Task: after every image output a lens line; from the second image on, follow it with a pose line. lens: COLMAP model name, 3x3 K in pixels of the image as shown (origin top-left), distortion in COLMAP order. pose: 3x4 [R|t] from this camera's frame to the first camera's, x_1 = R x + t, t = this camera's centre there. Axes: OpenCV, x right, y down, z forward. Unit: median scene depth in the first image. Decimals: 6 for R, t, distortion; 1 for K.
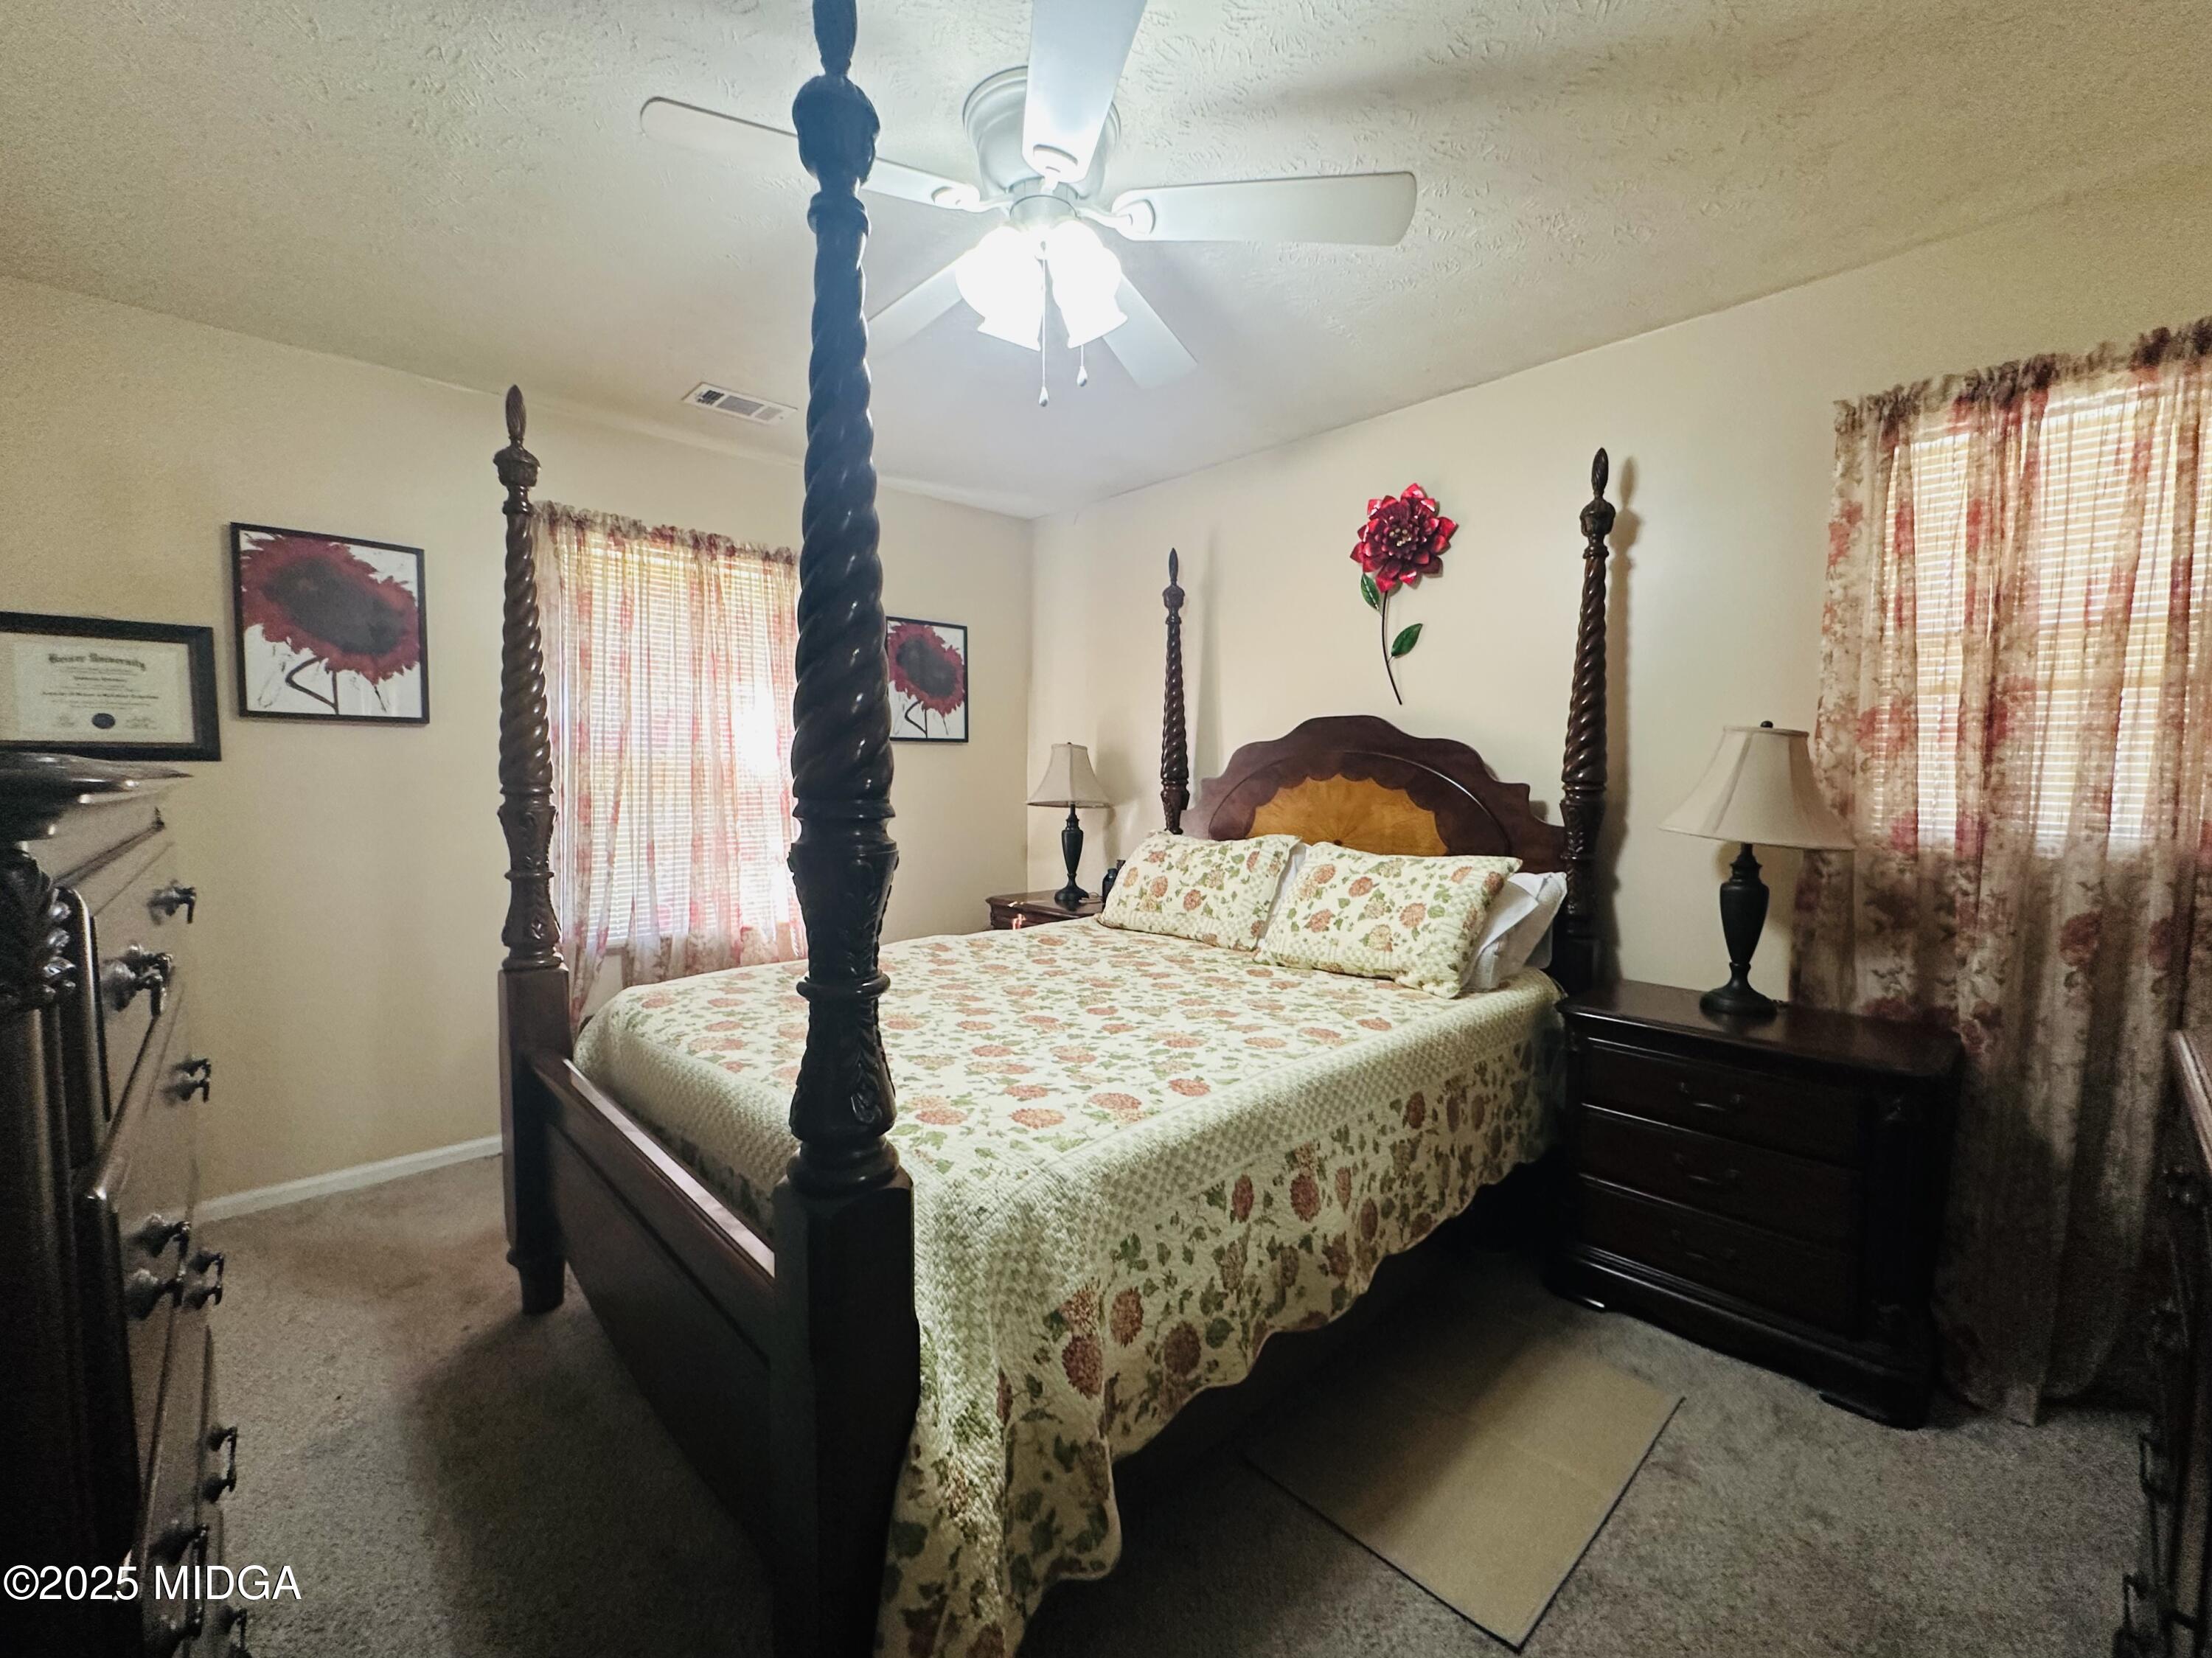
lens RADIAL K [[899.9, 0, 1122.6], [0, 899.9, 827.0], [0, 0, 1]] dist [-0.002557, 0.000236]
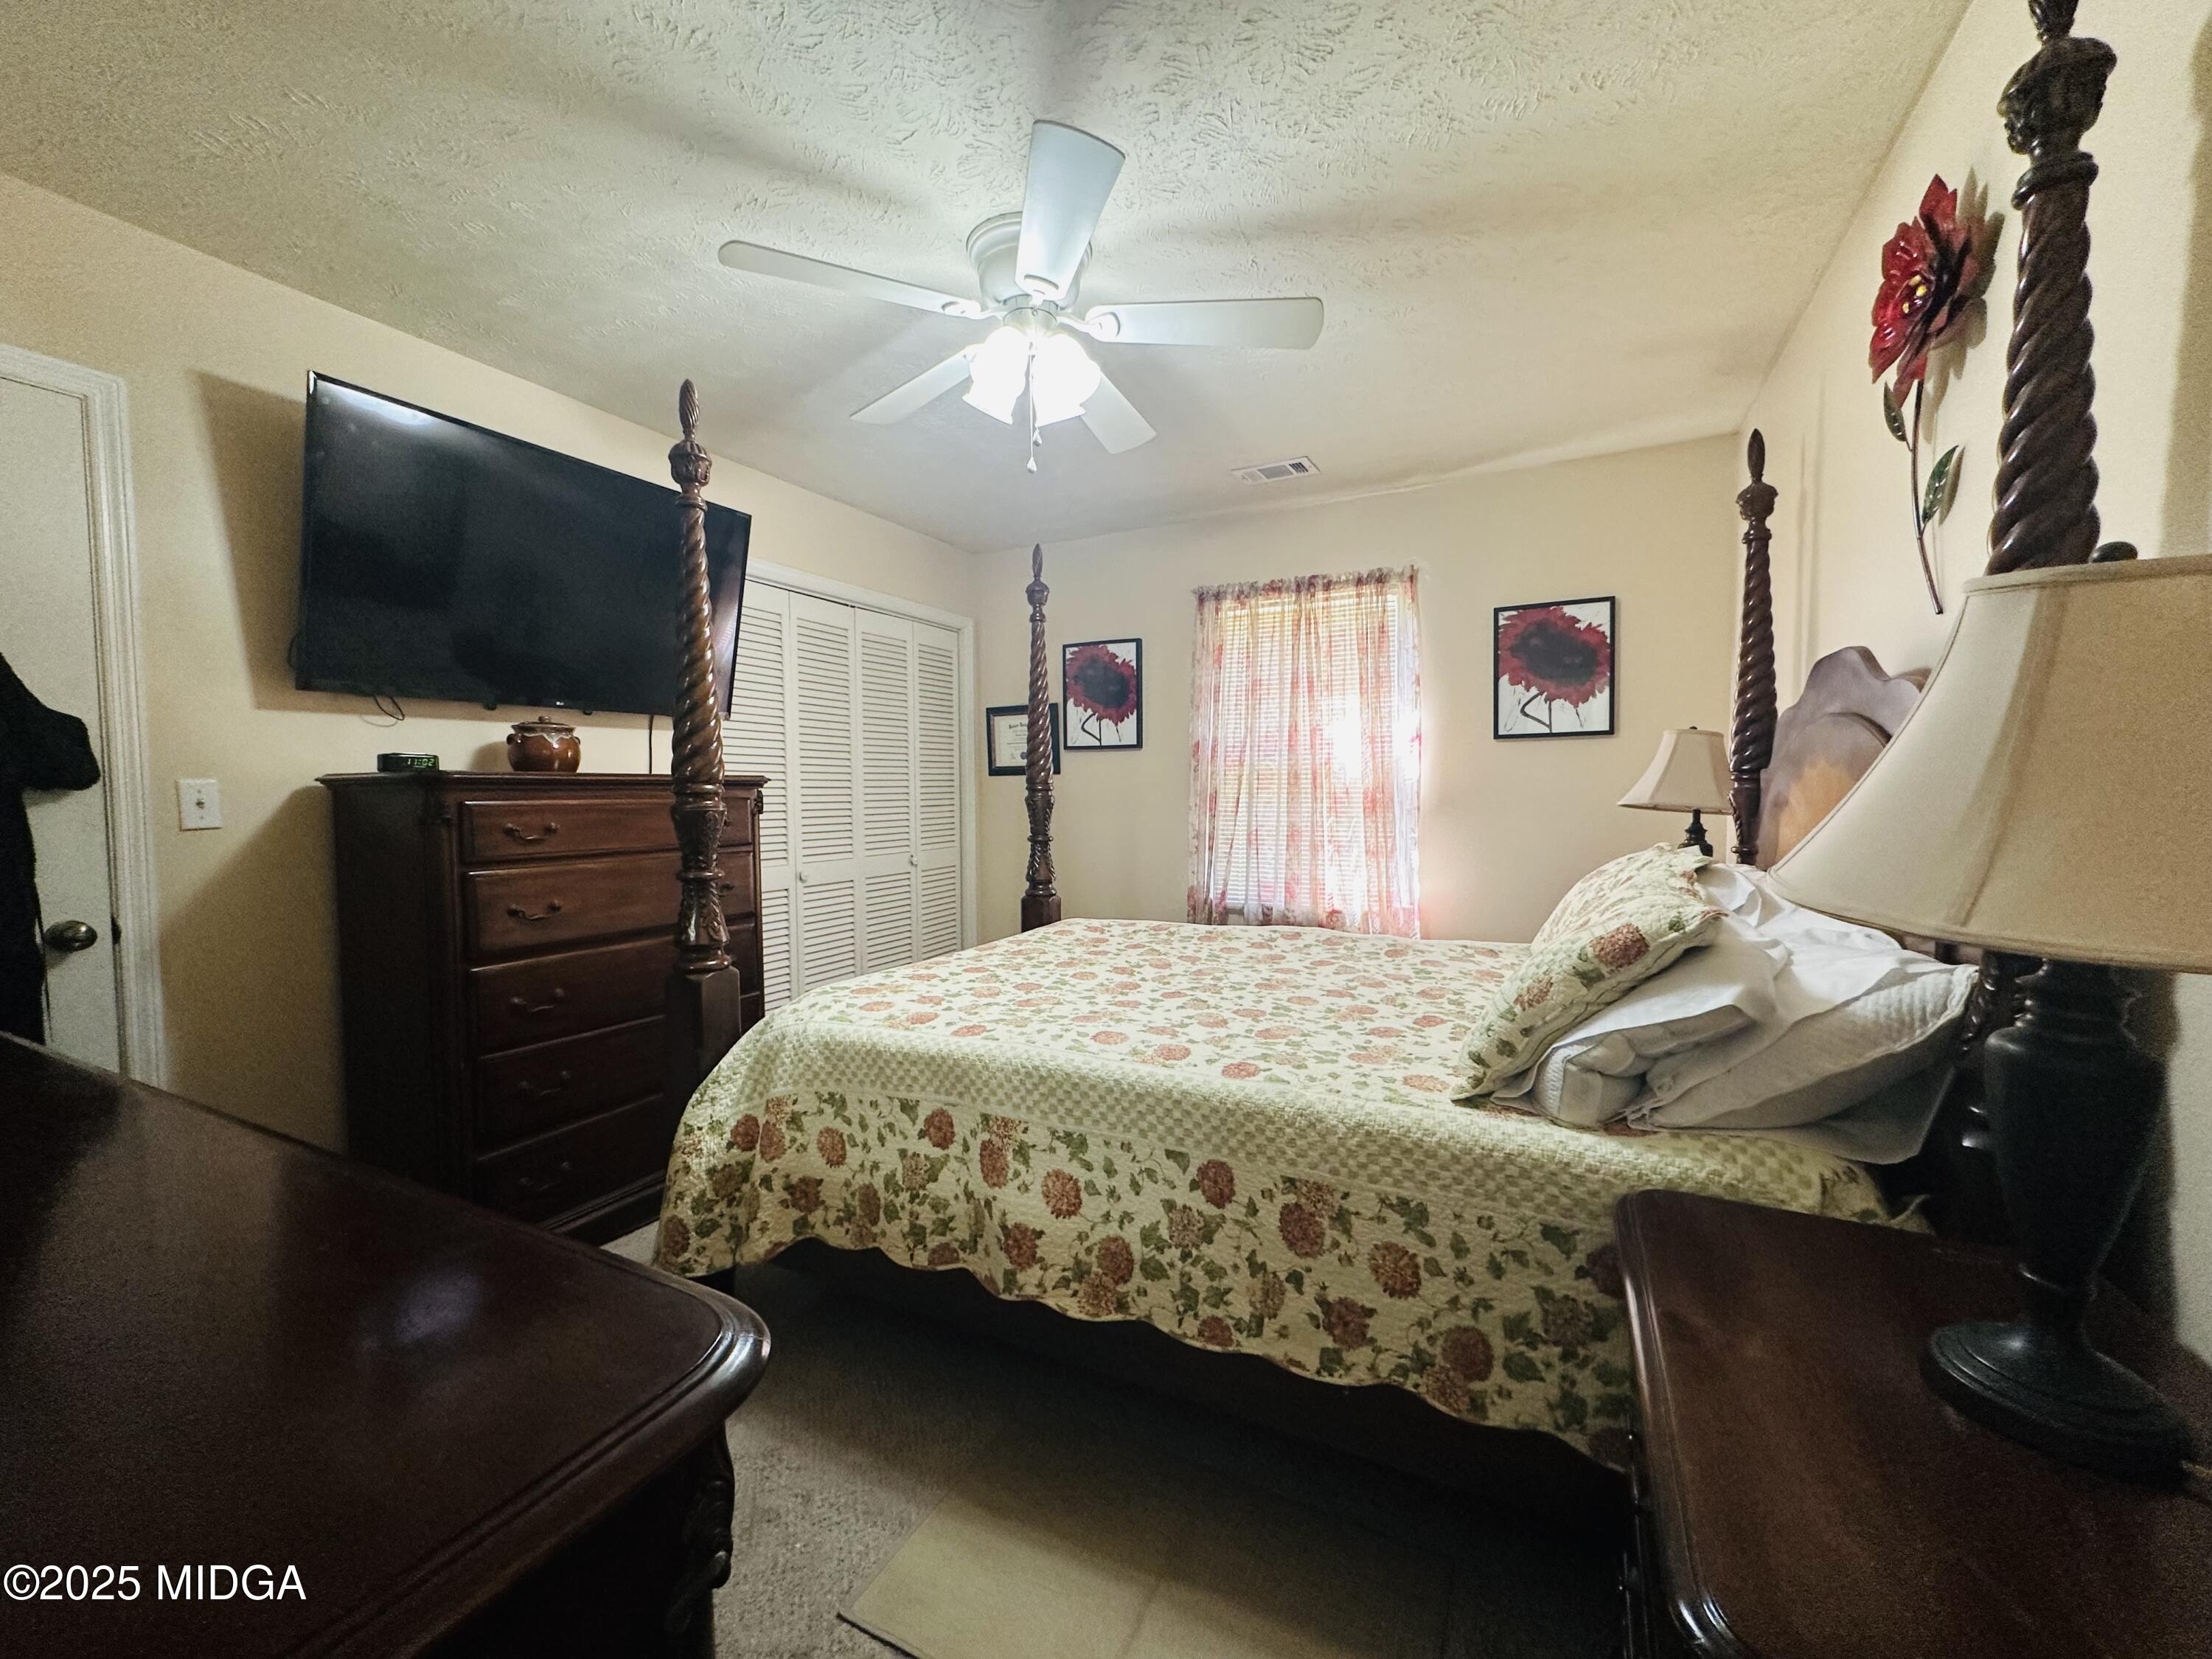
lens RADIAL K [[899.9, 0, 1122.6], [0, 899.9, 827.5], [0, 0, 1]] dist [-0.002557, 0.000236]
pose [[0.338382, 0.033544, -0.940411, 0.899989], [-0.044095, 0.998832, 0.019762, -0.007267], [0.939975, 0.034780, 0.339465, 0.562775]]
